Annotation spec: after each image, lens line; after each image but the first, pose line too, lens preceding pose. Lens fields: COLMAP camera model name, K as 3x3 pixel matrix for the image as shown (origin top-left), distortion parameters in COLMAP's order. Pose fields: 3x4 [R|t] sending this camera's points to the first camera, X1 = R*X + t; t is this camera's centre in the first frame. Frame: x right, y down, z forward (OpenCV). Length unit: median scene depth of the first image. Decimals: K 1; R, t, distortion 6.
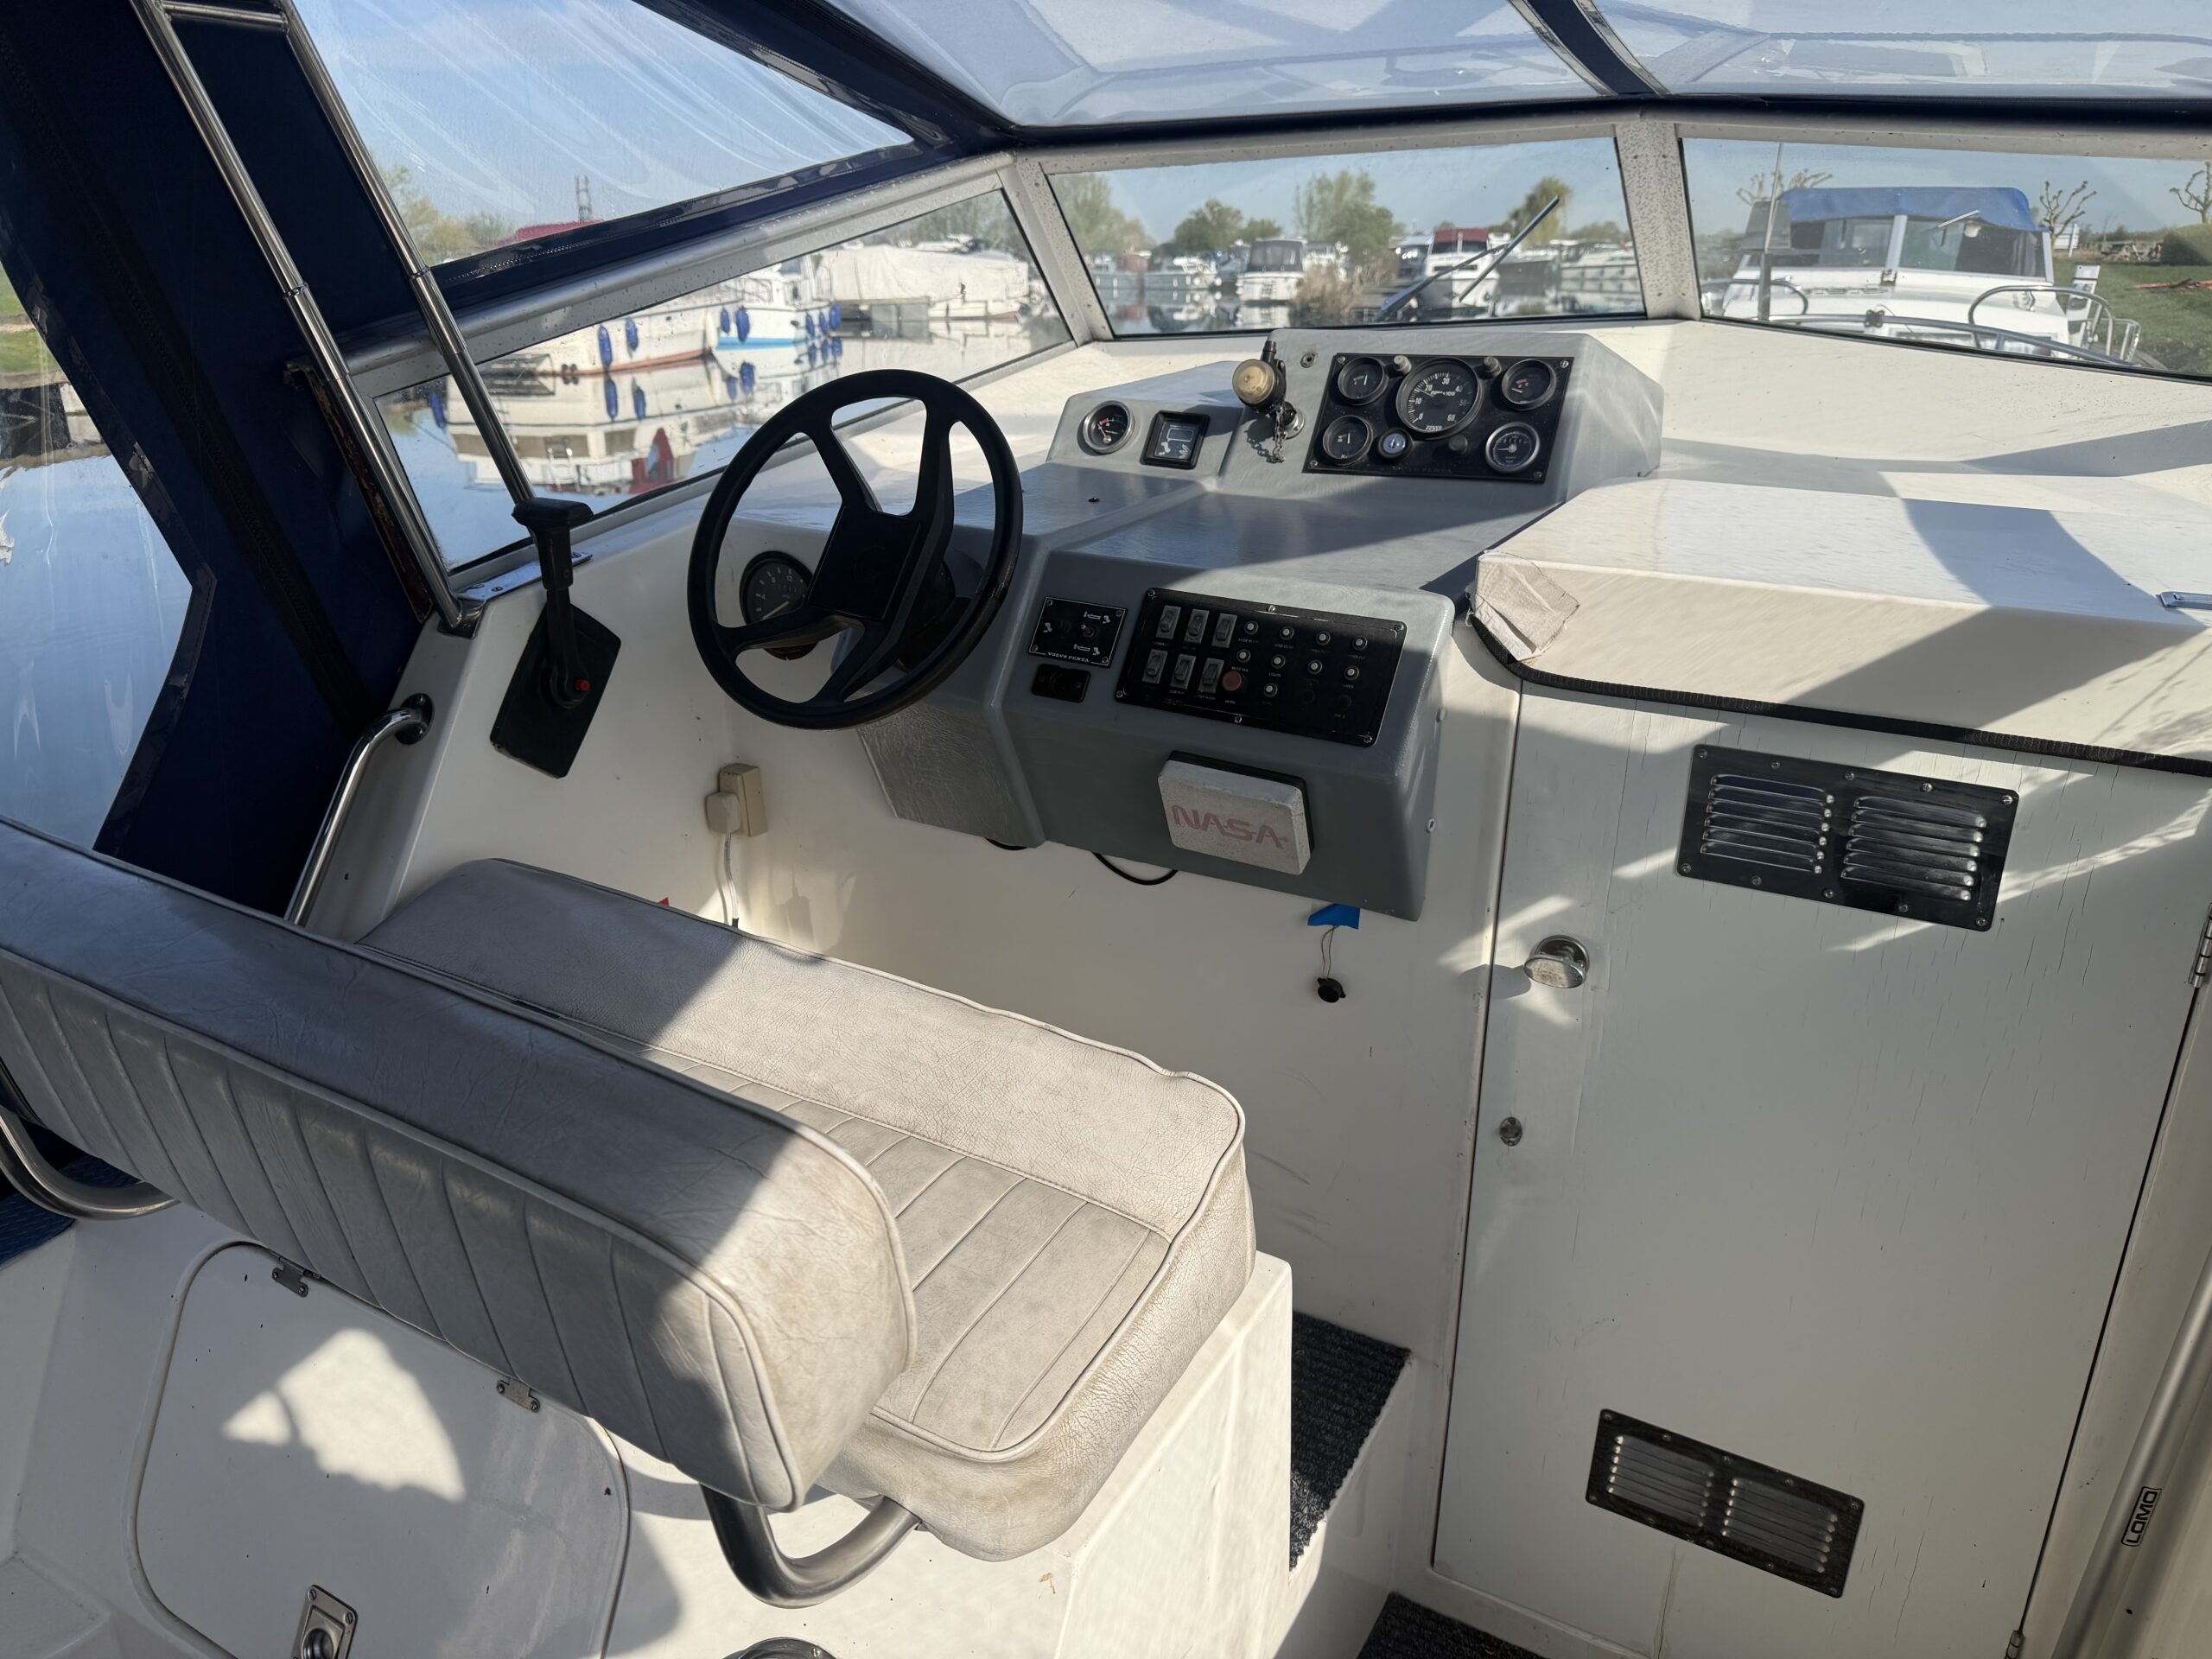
lens RADIAL K [[1563.3, 0, 1116.7], [0, 1563.3, 833.8], [0, 0, 1]] dist [0.044111, -0.071613]
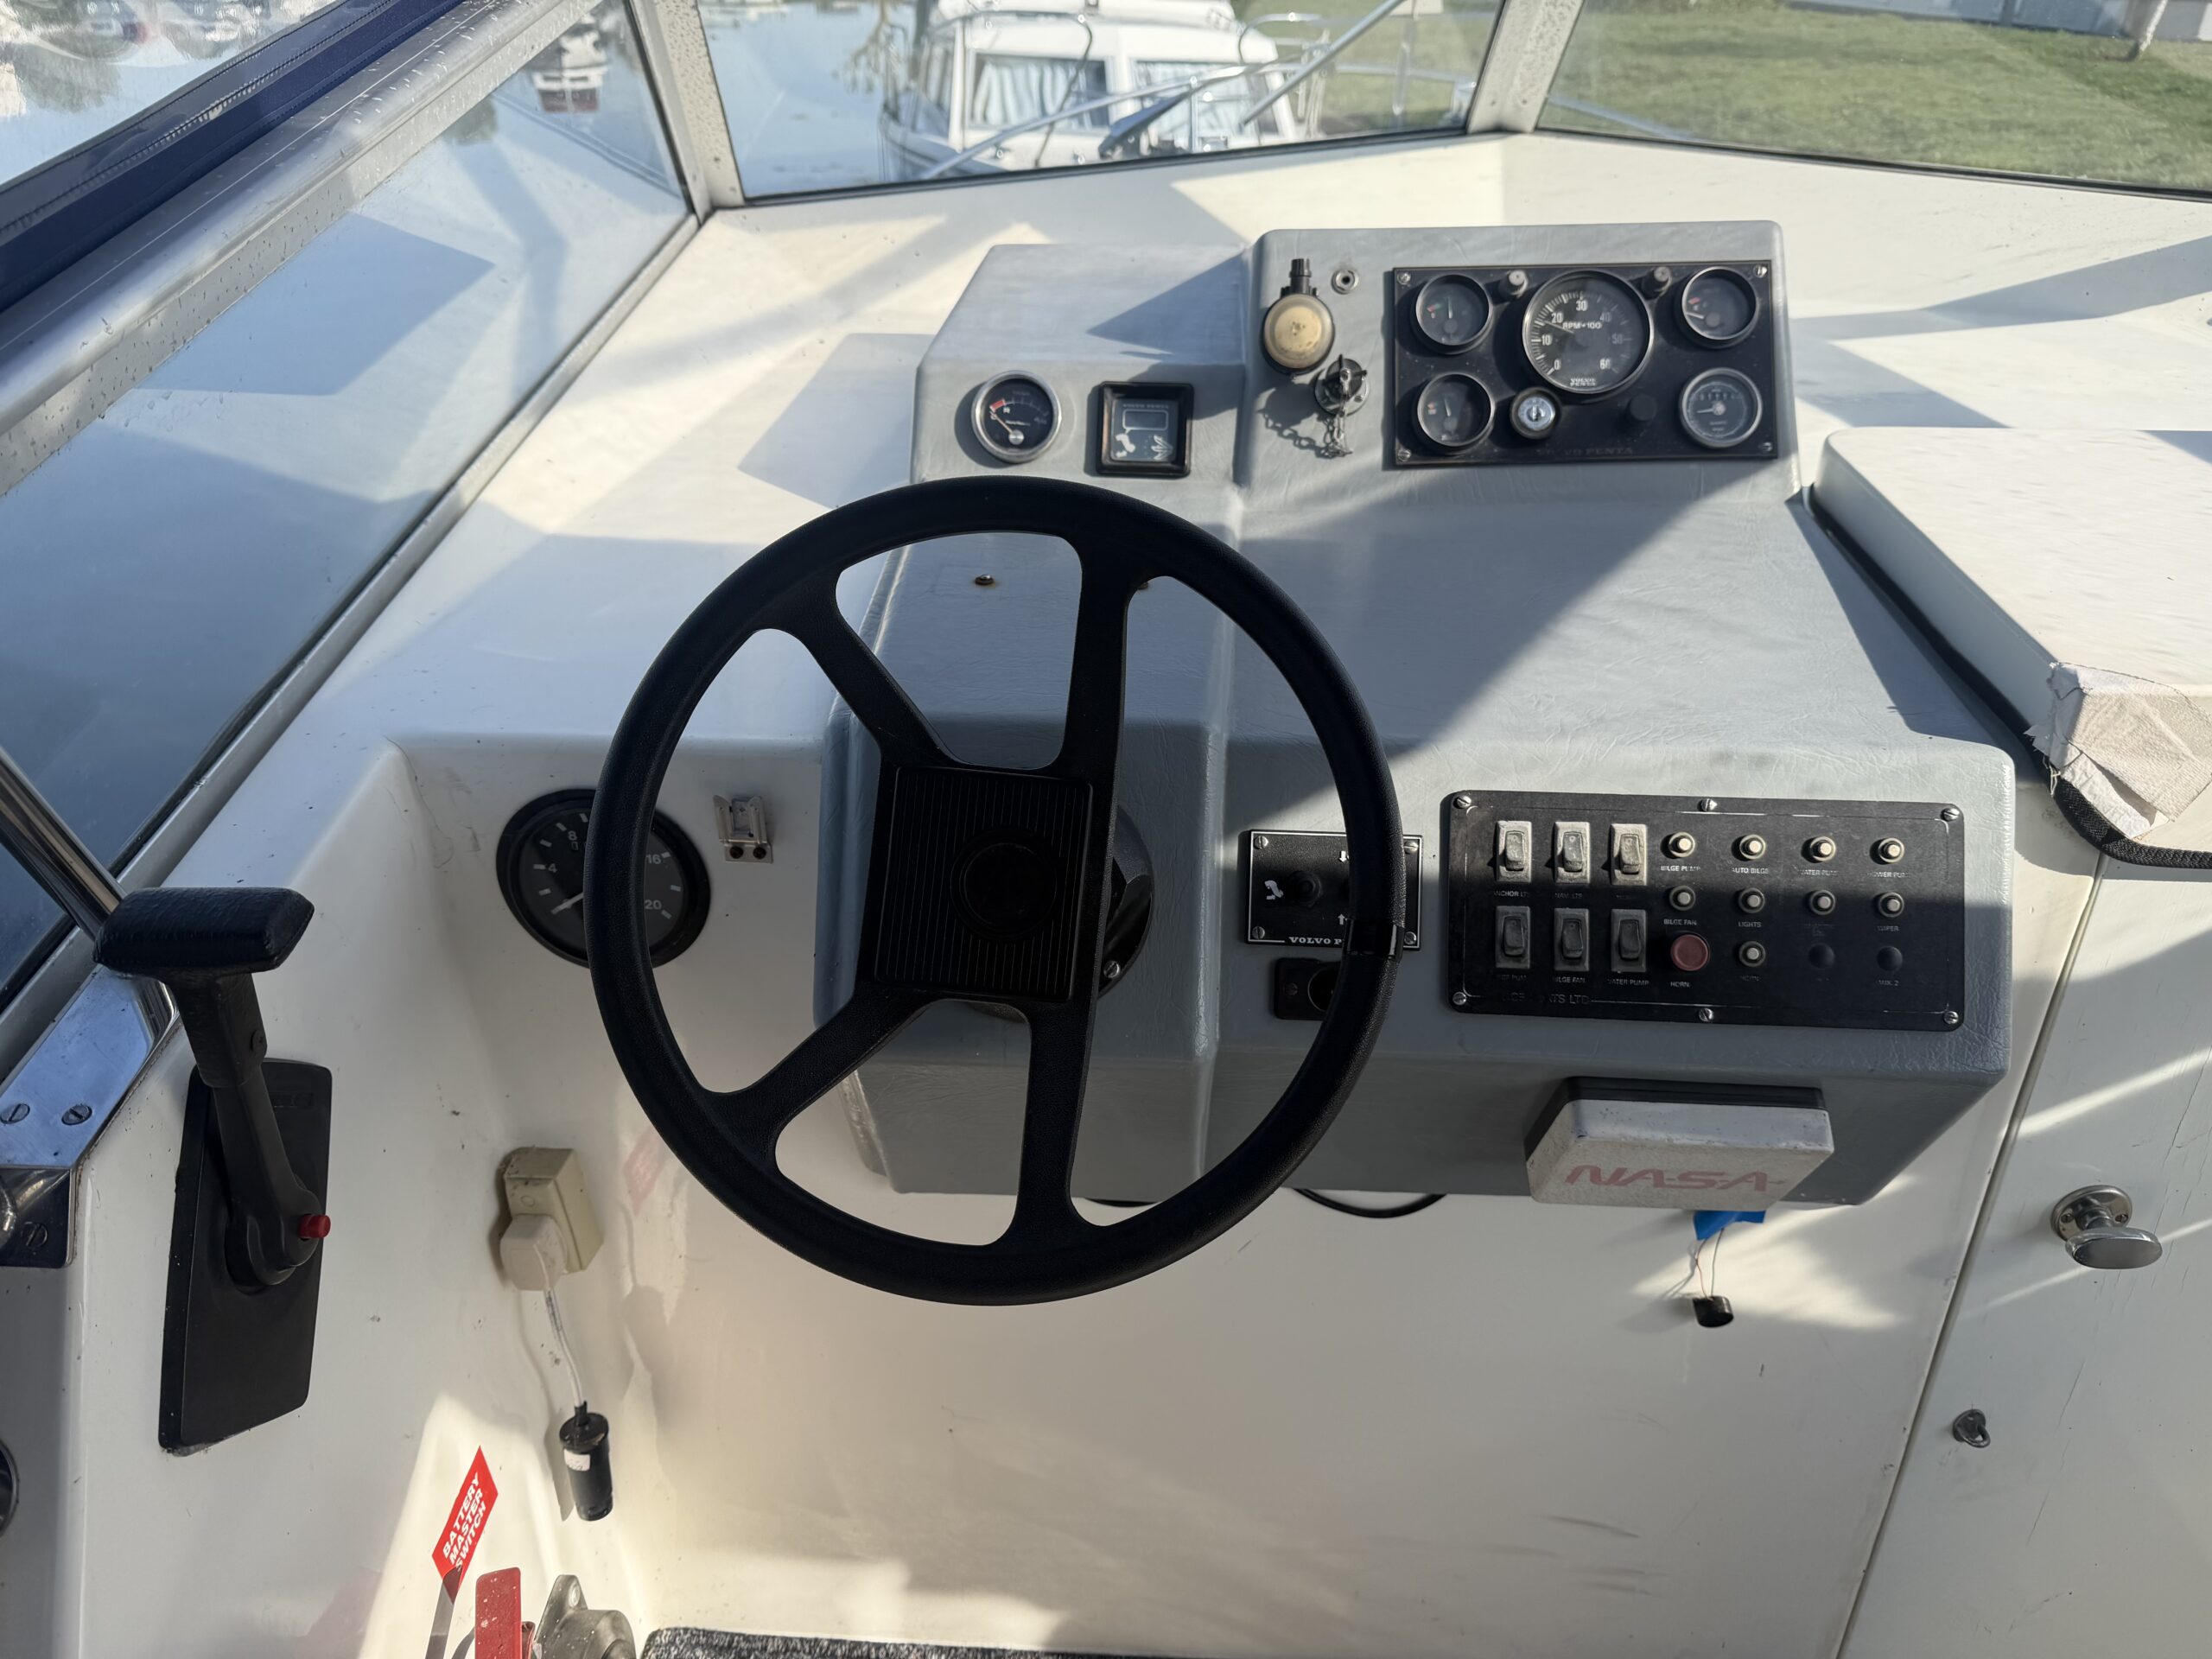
lens RADIAL K [[1563.3, 0, 1110.2], [0, 1563.3, 841.1], [0, 0, 1]] dist [0.044111, -0.071613]
pose [[0.894278, -0.233536, 0.381744, -0.256162], [0.173381, 0.967219, 0.185542, -0.221905], [-0.412561, -0.099738, 0.905453, 0.457220]]
